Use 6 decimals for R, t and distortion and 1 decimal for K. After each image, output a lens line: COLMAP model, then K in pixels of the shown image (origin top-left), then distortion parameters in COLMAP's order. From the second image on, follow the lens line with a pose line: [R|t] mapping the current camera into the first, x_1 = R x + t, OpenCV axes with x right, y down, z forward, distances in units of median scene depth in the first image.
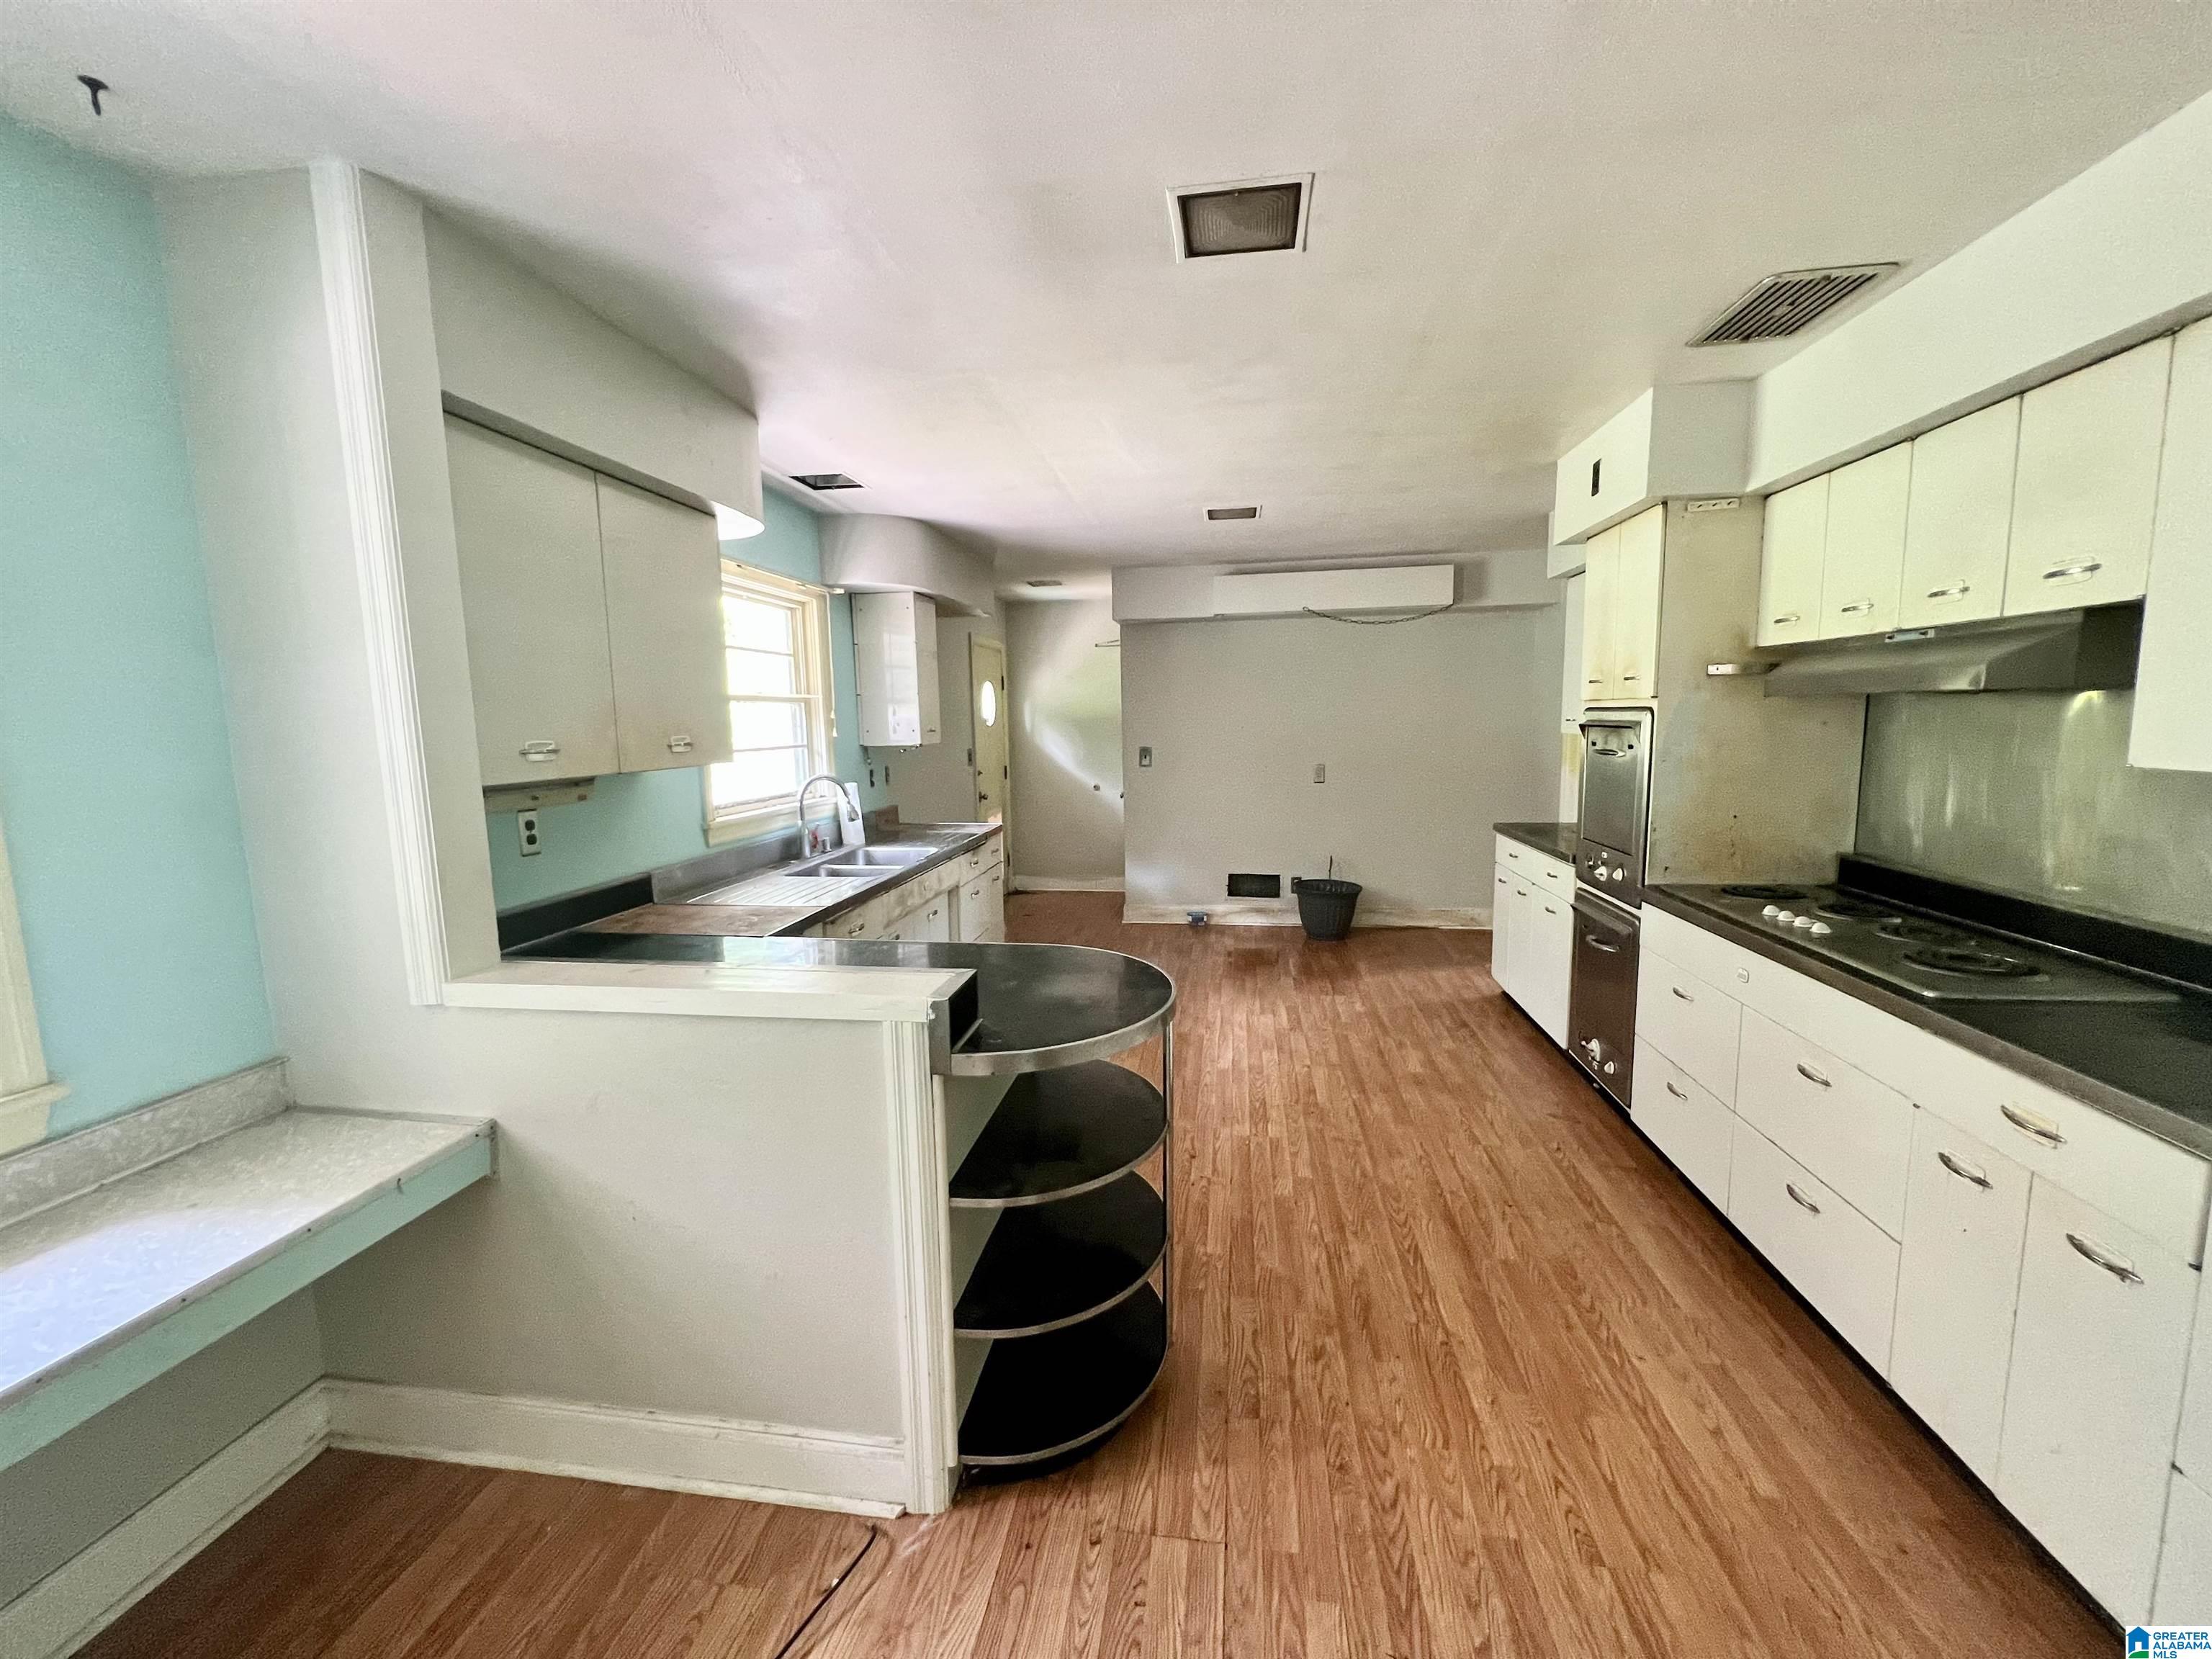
lens RADIAL K [[885.8, 0, 1101.5], [0, 885.8, 826.8], [0, 0, 1]] dist [-0.003050, -0.000104]
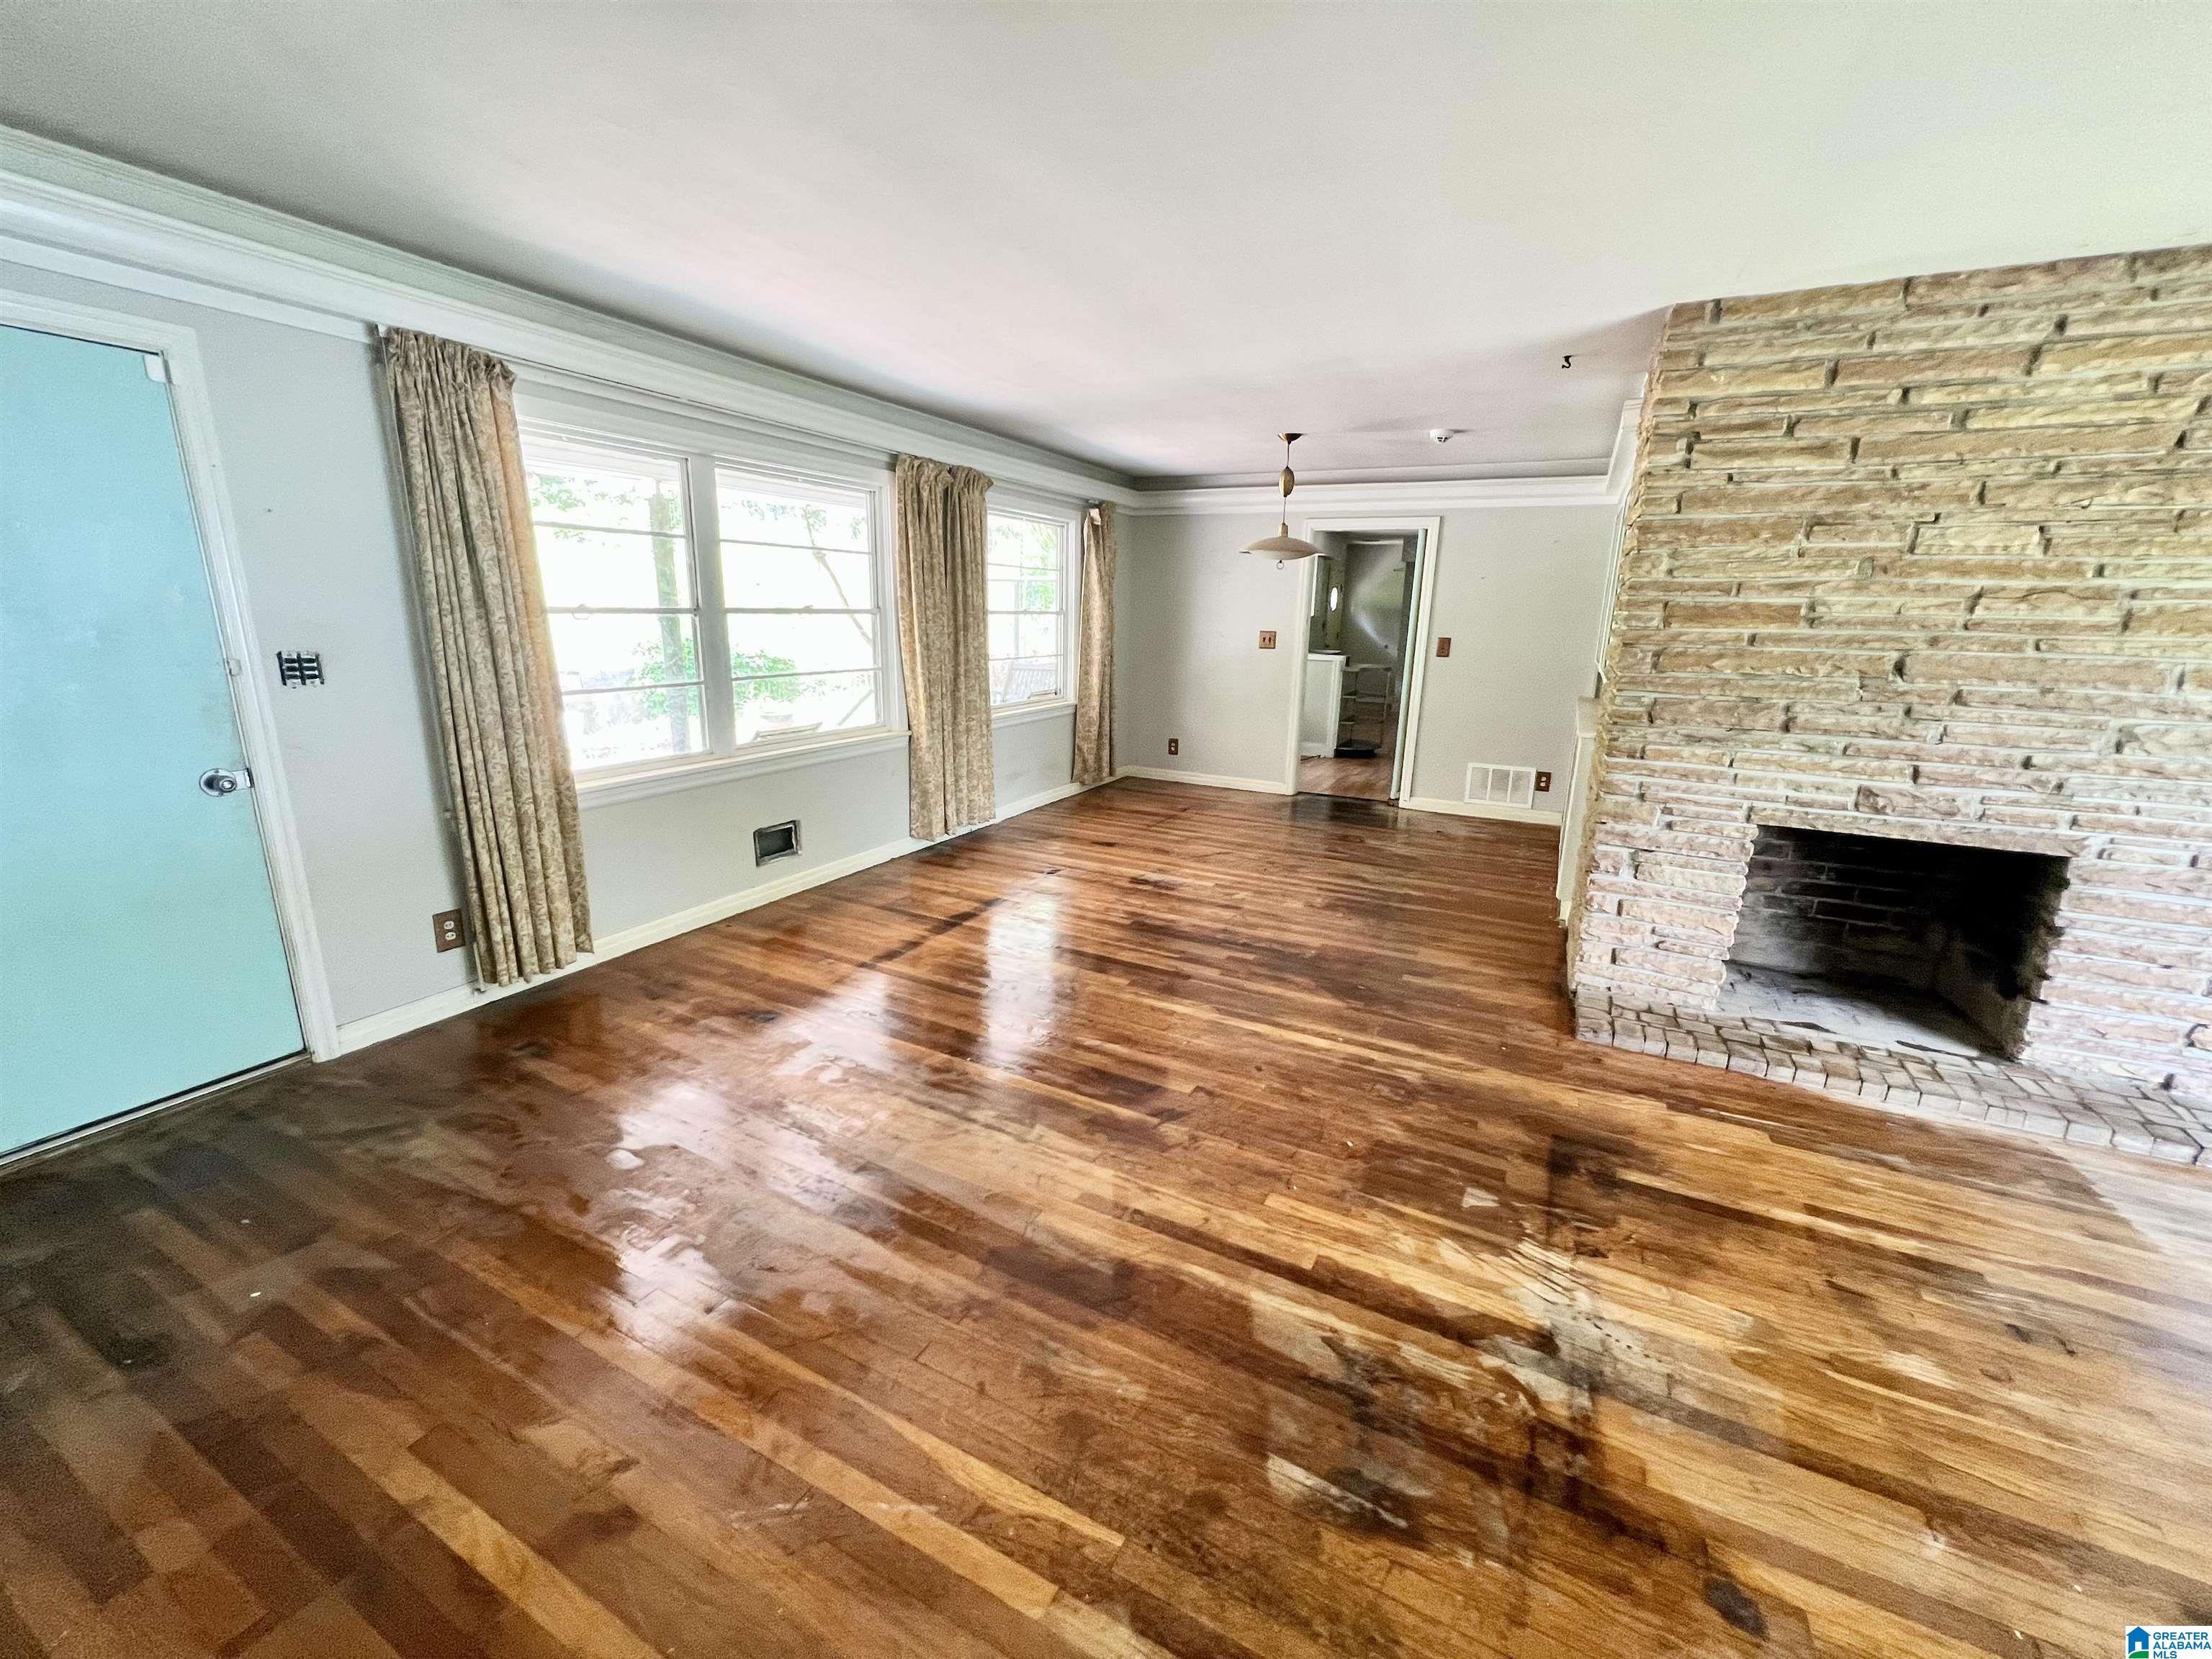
lens RADIAL K [[885.8, 0, 1102.5], [0, 885.8, 829.6], [0, 0, 1]] dist [-0.003050, -0.000104]
pose [[0.945882, 0.113858, -0.303880, 0.121739], [-0.075183, 0.987838, 0.136103, 0.394715], [0.315681, -0.105891, 0.942938, -3.072085]]
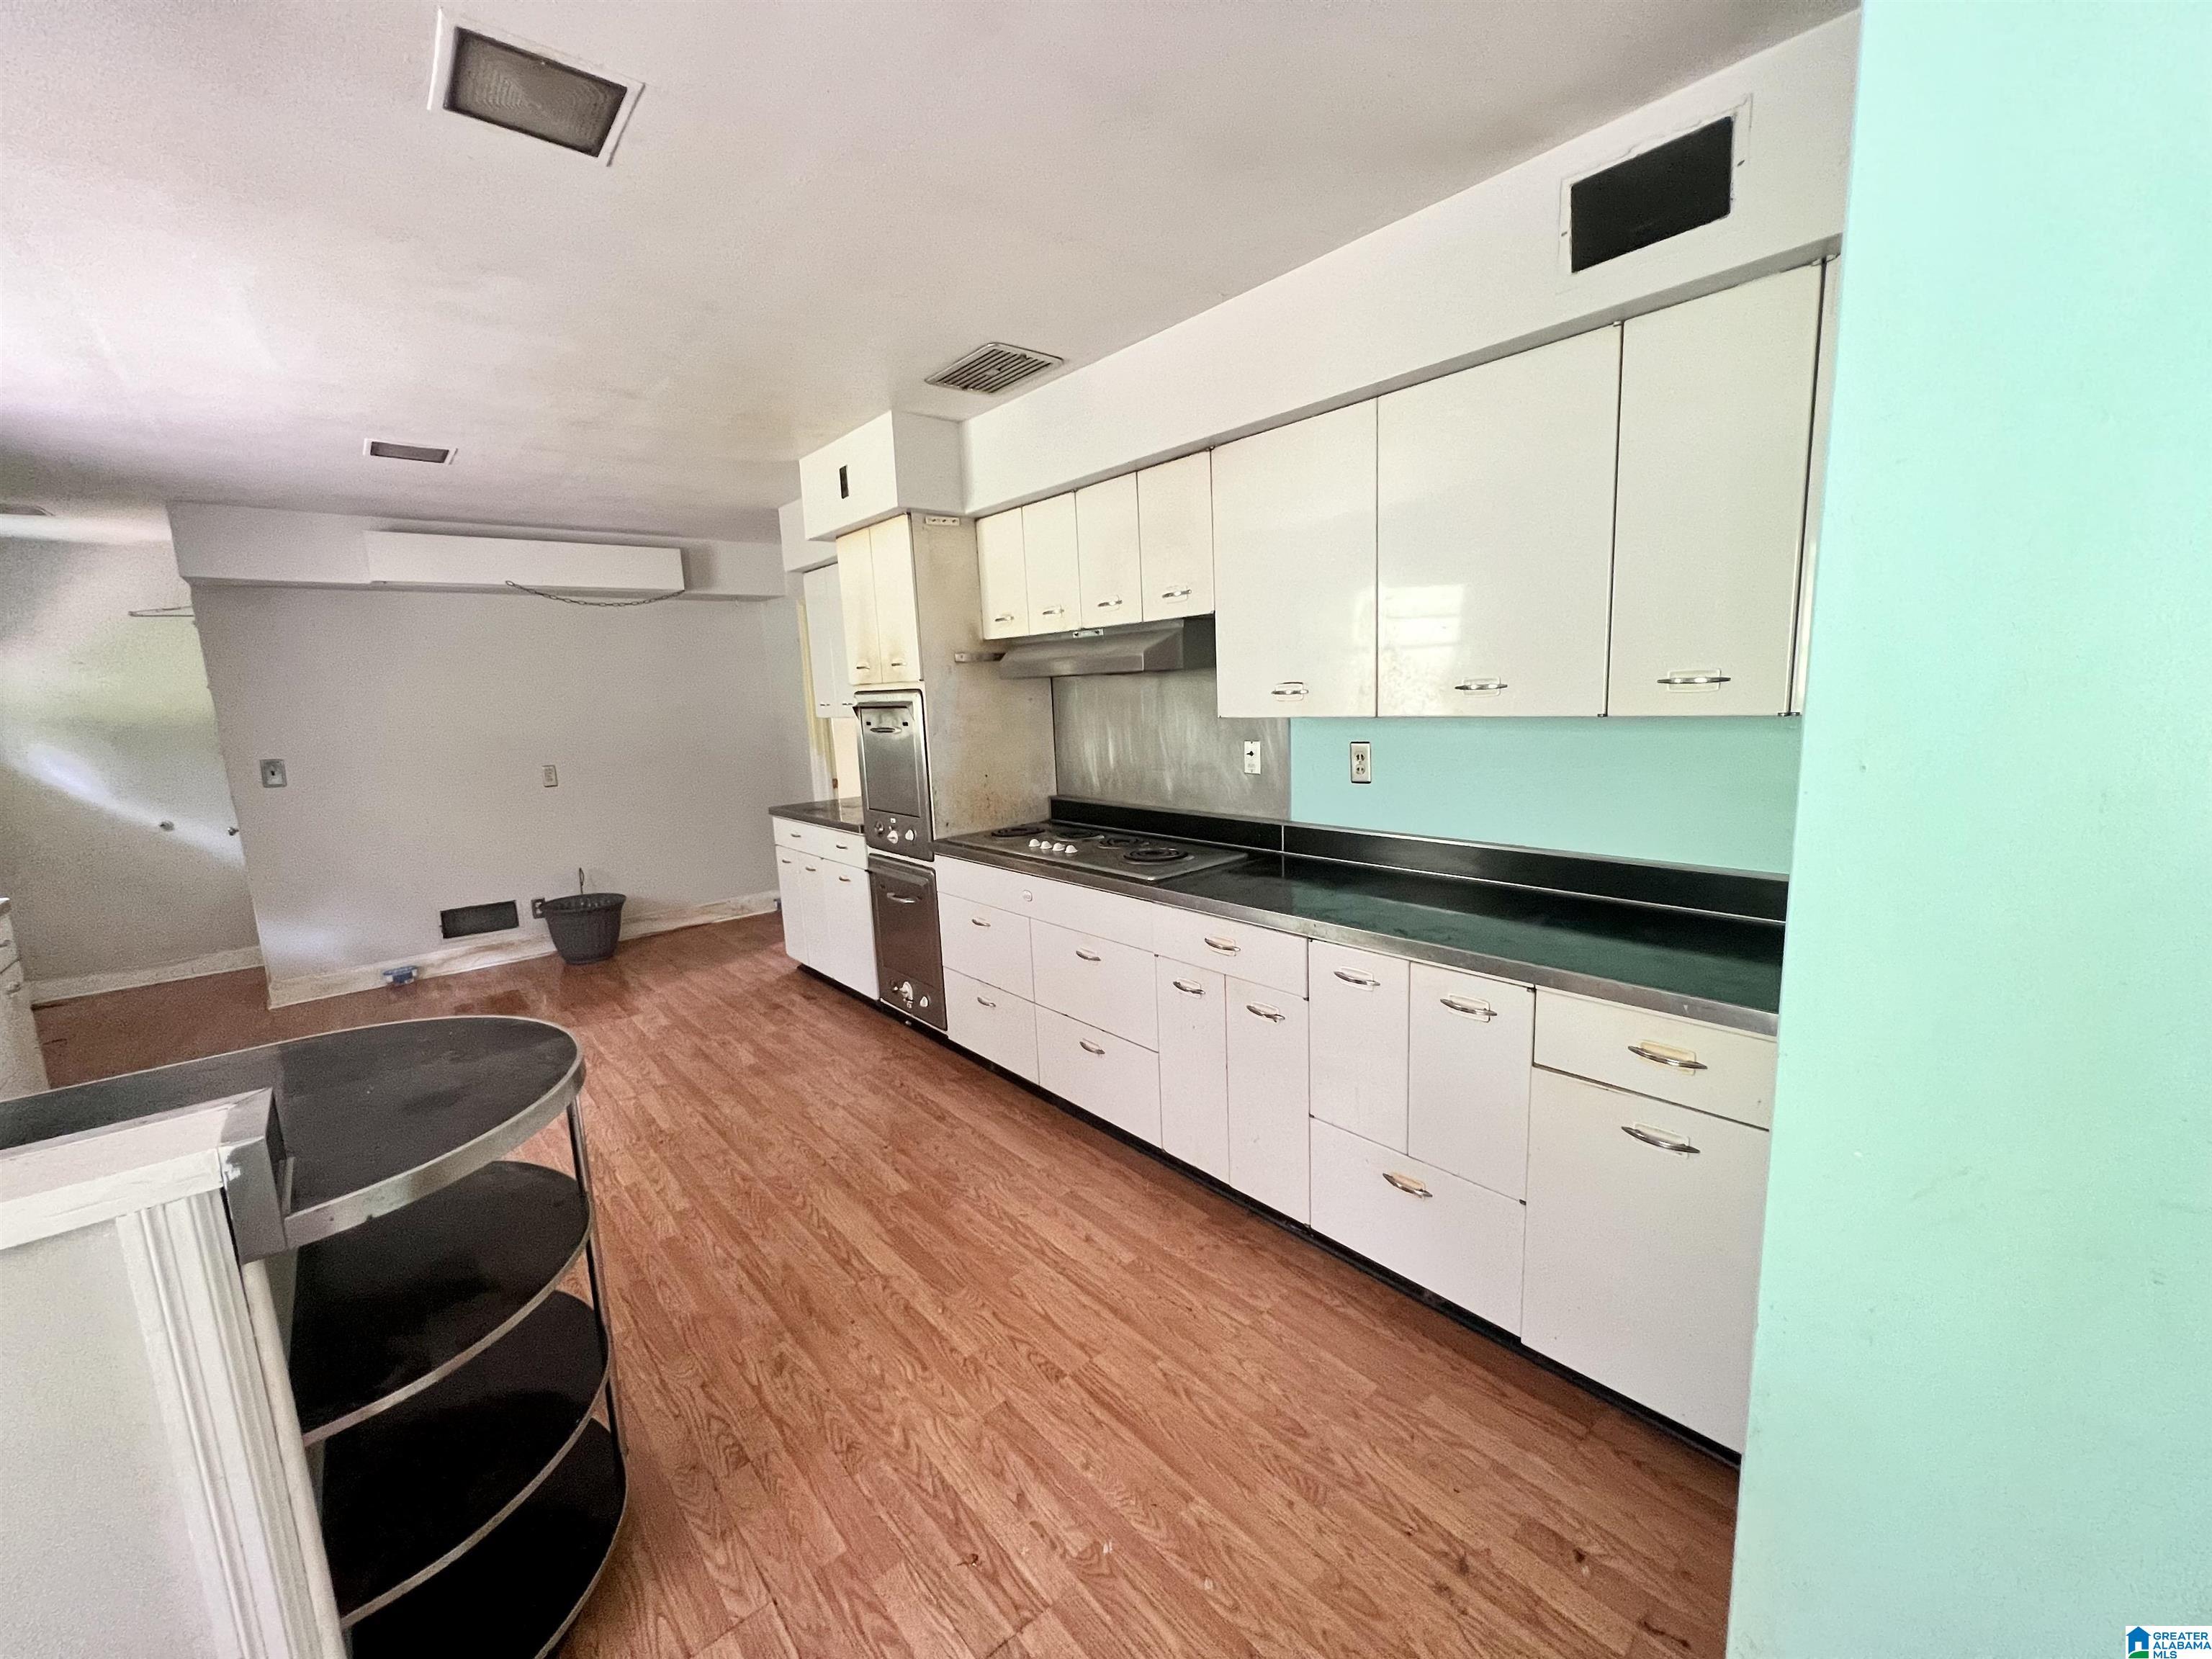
lens RADIAL K [[885.8, 0, 1100.0], [0, 885.8, 827.1], [0, 0, 1]] dist [-0.003050, -0.000104]
pose [[0.650167, -0.126620, 0.749166, -0.145928], [0.121441, 0.990658, 0.062043, 0.002718], [-0.750023, 0.050641, 0.659470, 0.068598]]
